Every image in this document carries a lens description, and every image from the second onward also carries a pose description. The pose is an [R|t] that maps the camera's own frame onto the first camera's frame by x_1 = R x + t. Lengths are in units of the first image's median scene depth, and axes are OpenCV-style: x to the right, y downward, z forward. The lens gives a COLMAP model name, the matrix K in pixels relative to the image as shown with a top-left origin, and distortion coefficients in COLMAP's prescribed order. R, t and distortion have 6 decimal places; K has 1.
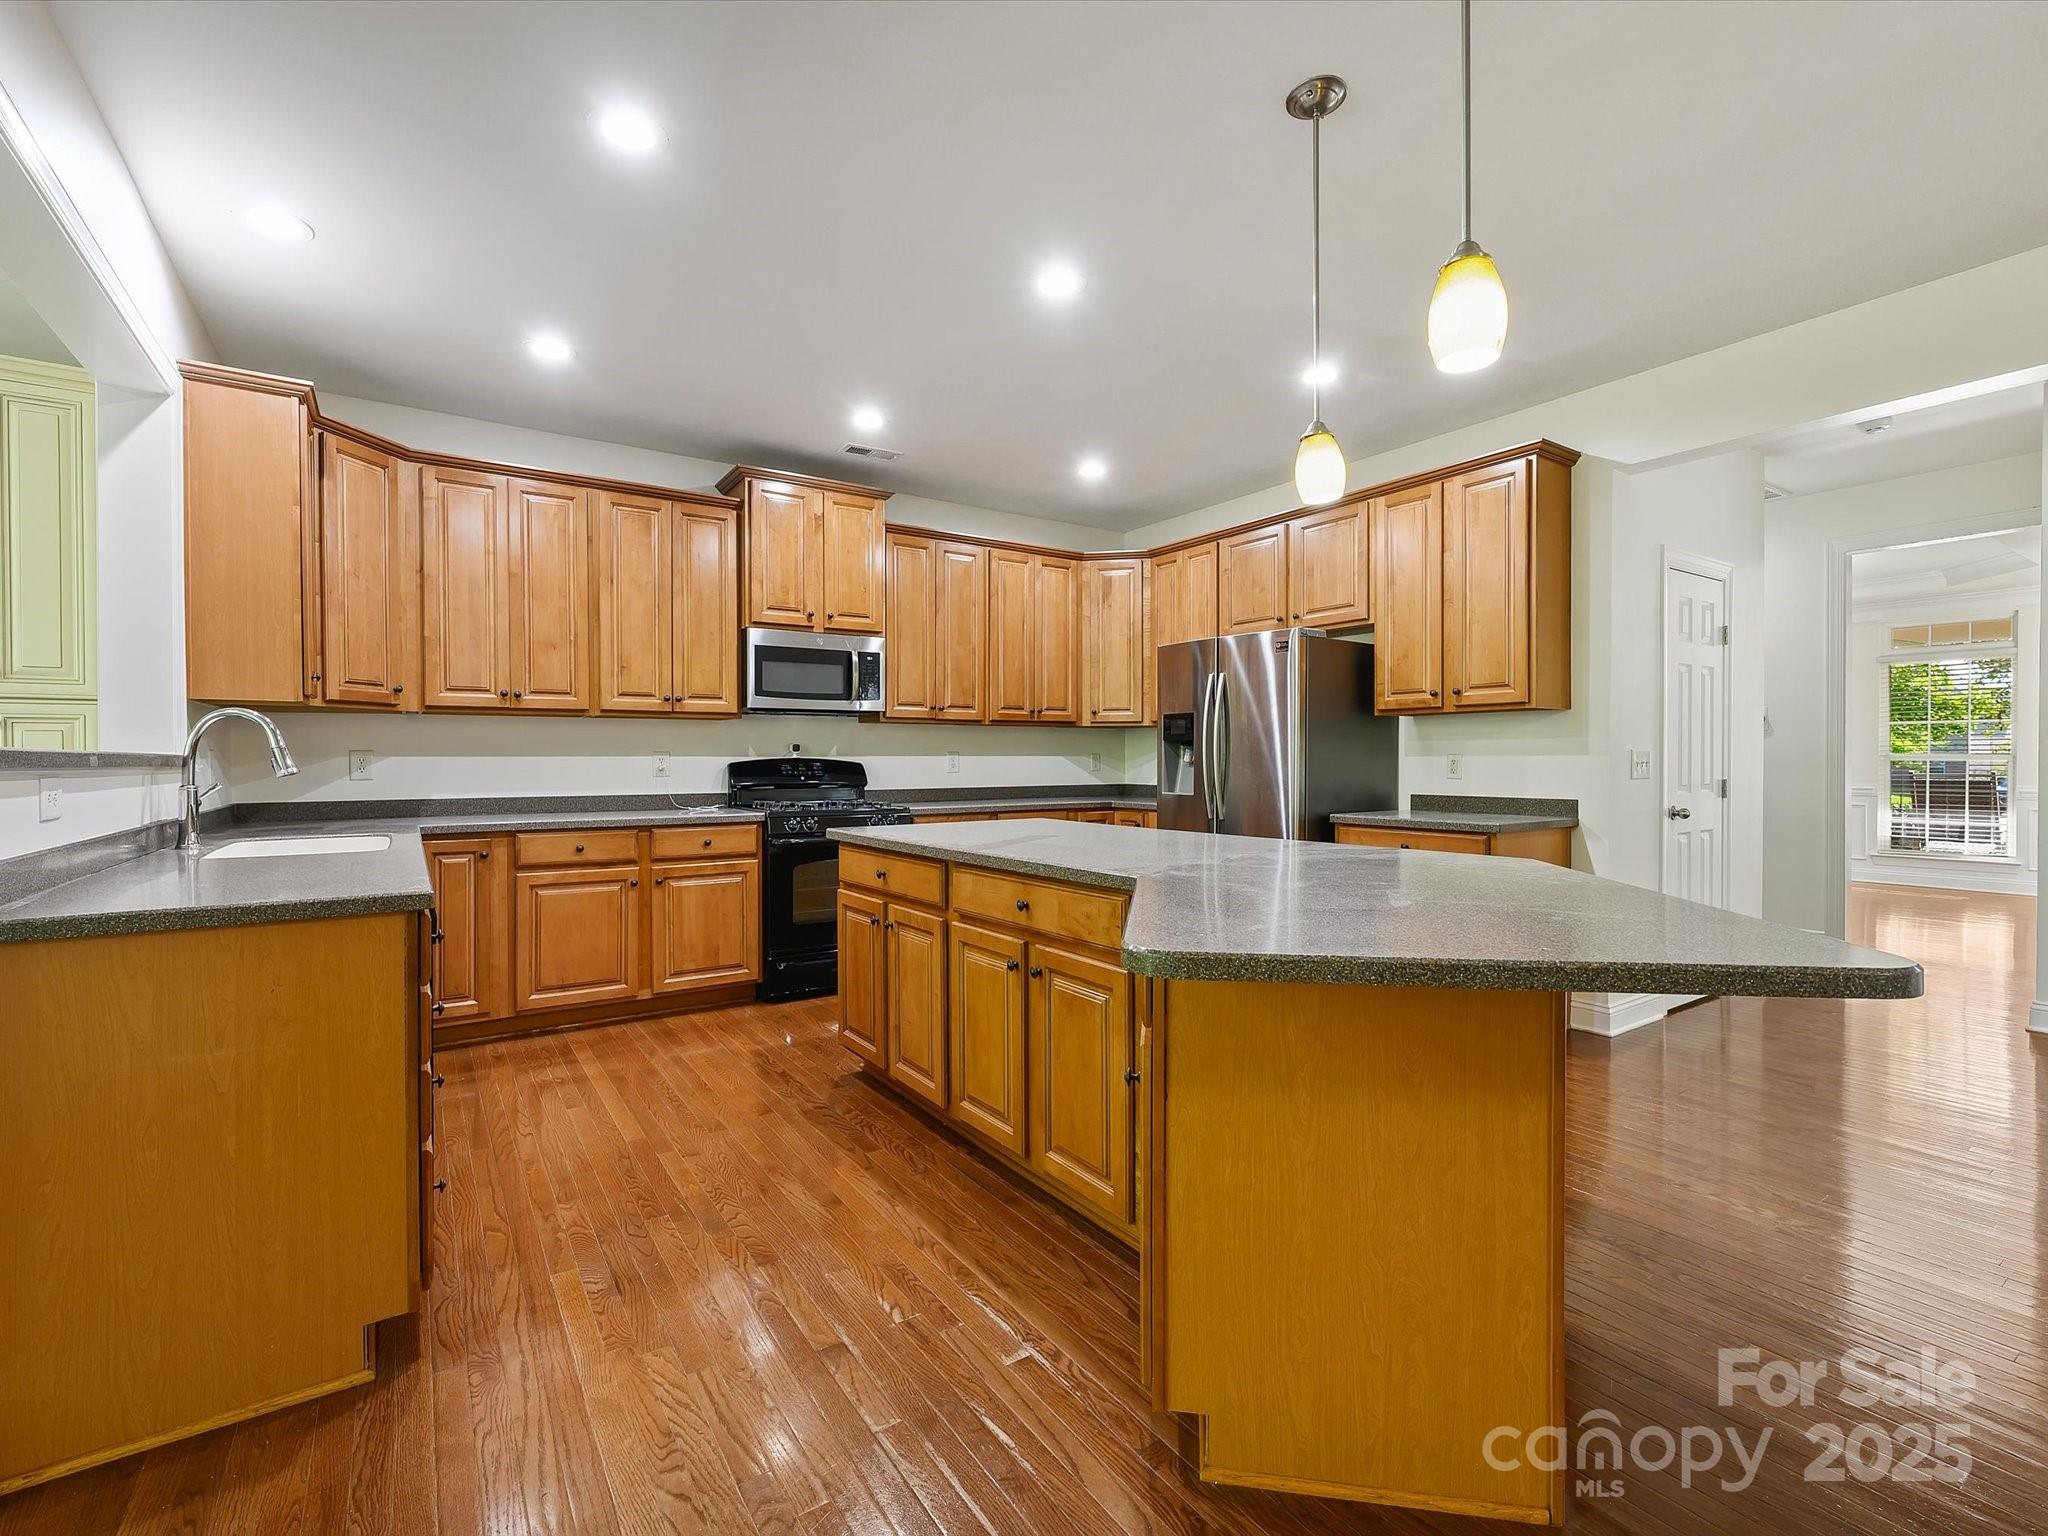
lens RADIAL K [[923.5, 0, 1021.7], [0, 923.5, 763.0], [0, 0, 1]] dist [0.000353, -0.000313]
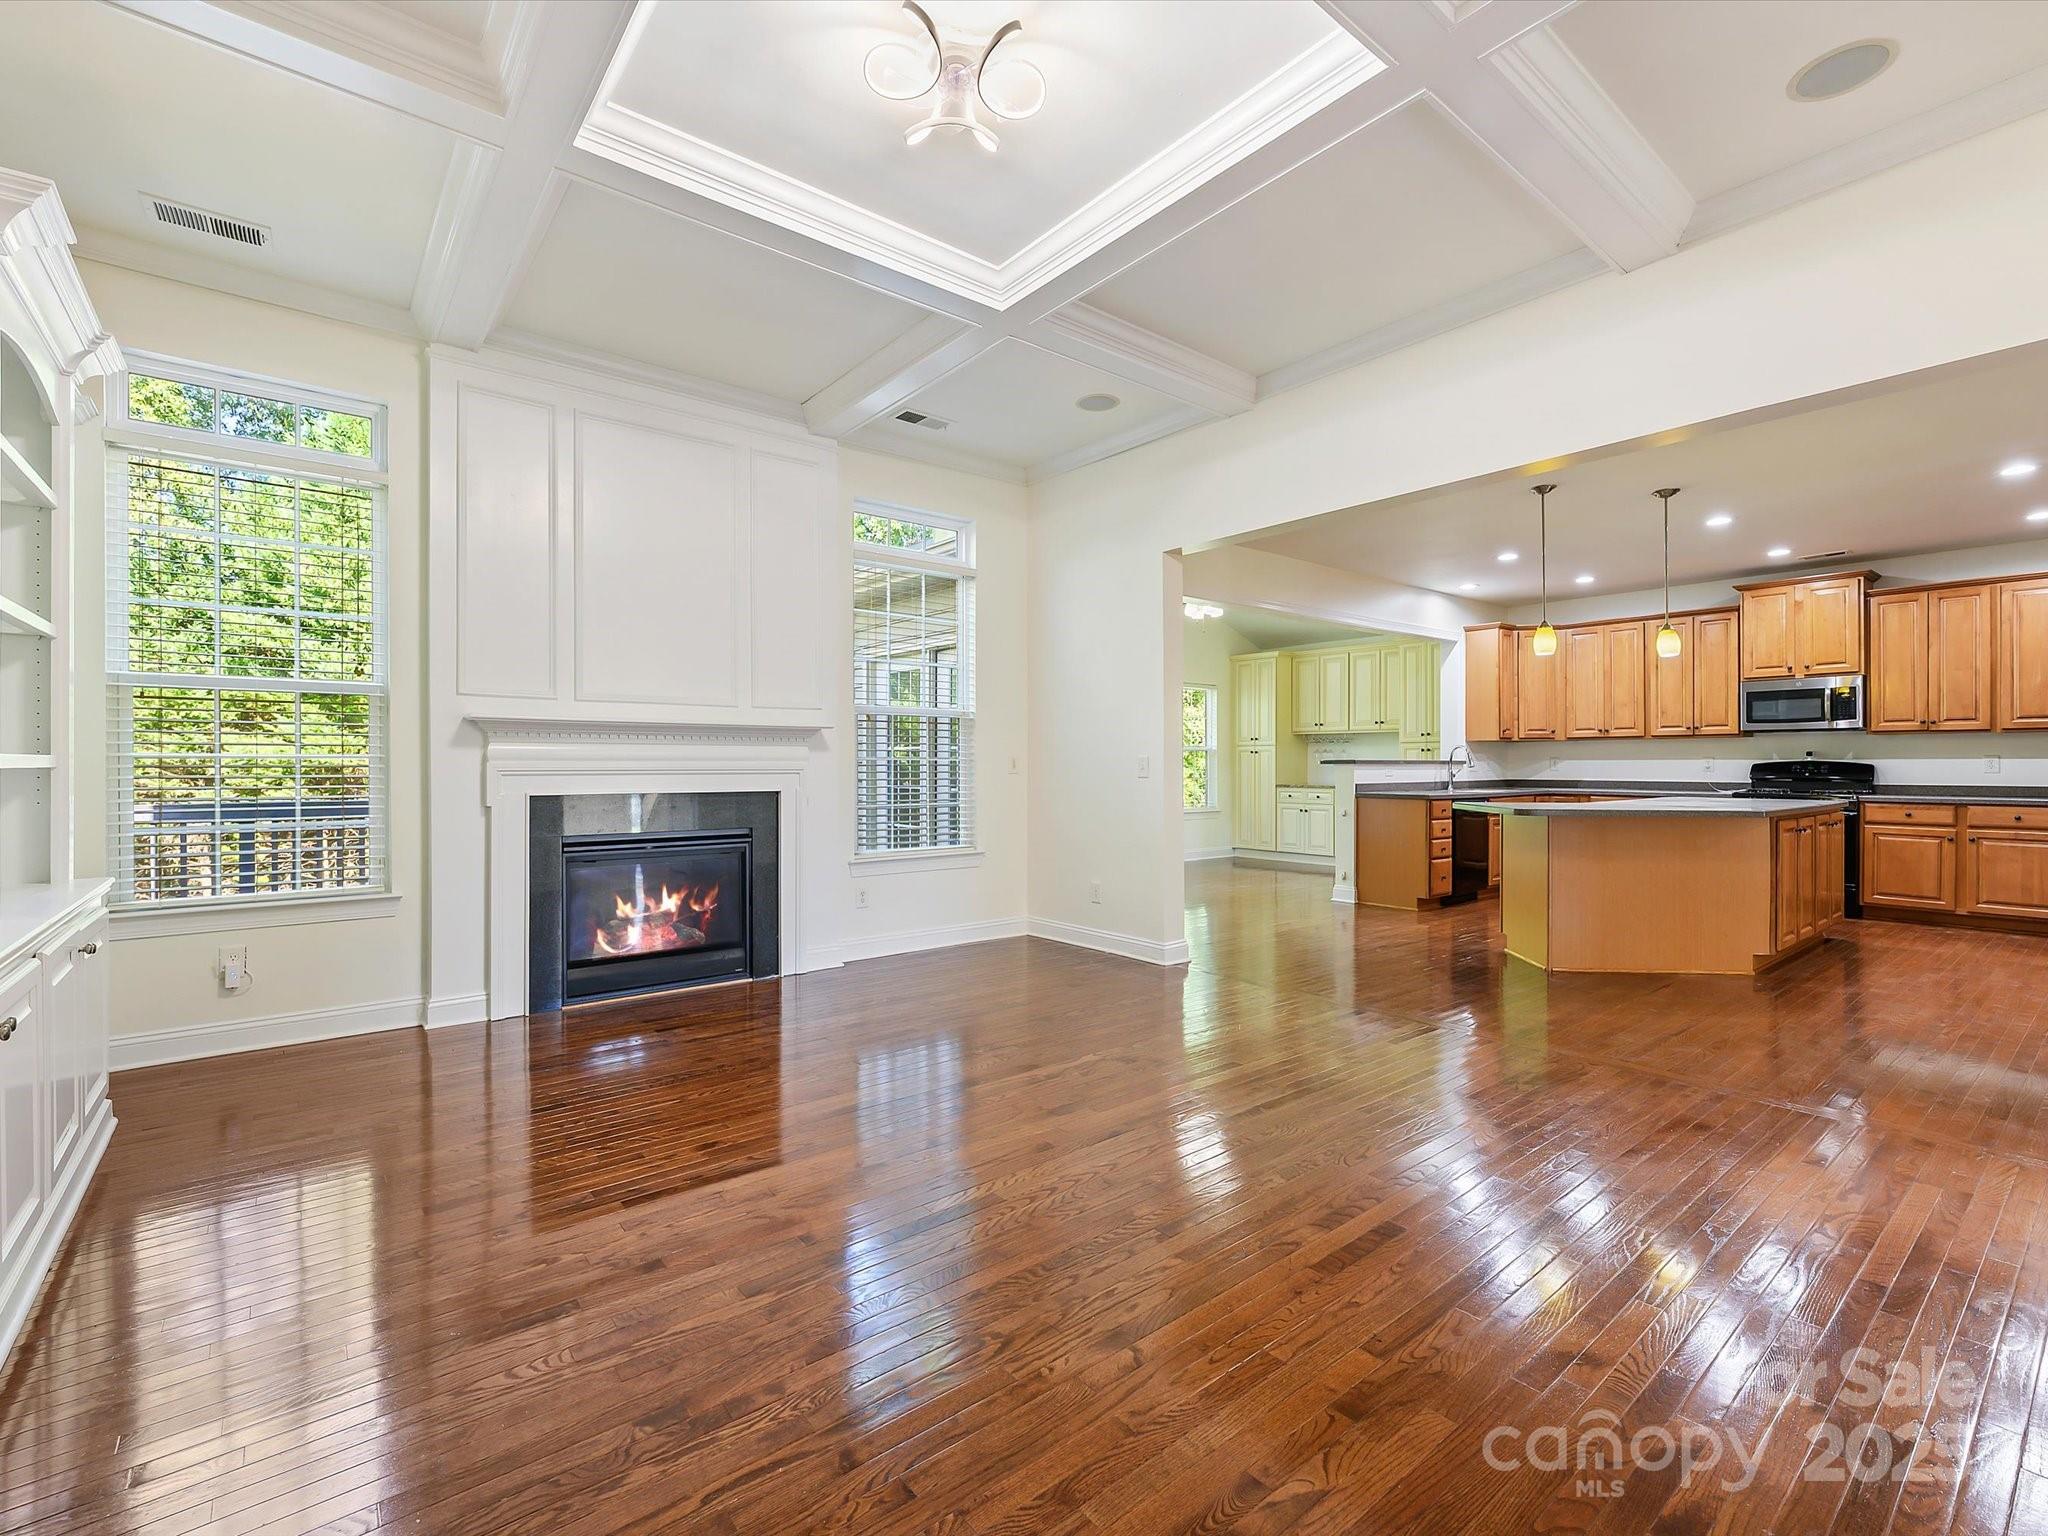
lens RADIAL K [[923.5, 0, 1021.7], [0, 923.5, 763.0], [0, 0, 1]] dist [0.000353, -0.000313]
pose [[0.082121, 0.000608, -0.996622, 1.198639], [-0.005712, 0.999984, 0.000140, 0.005618], [0.996606, 0.005682, 0.082123, -0.408144]]
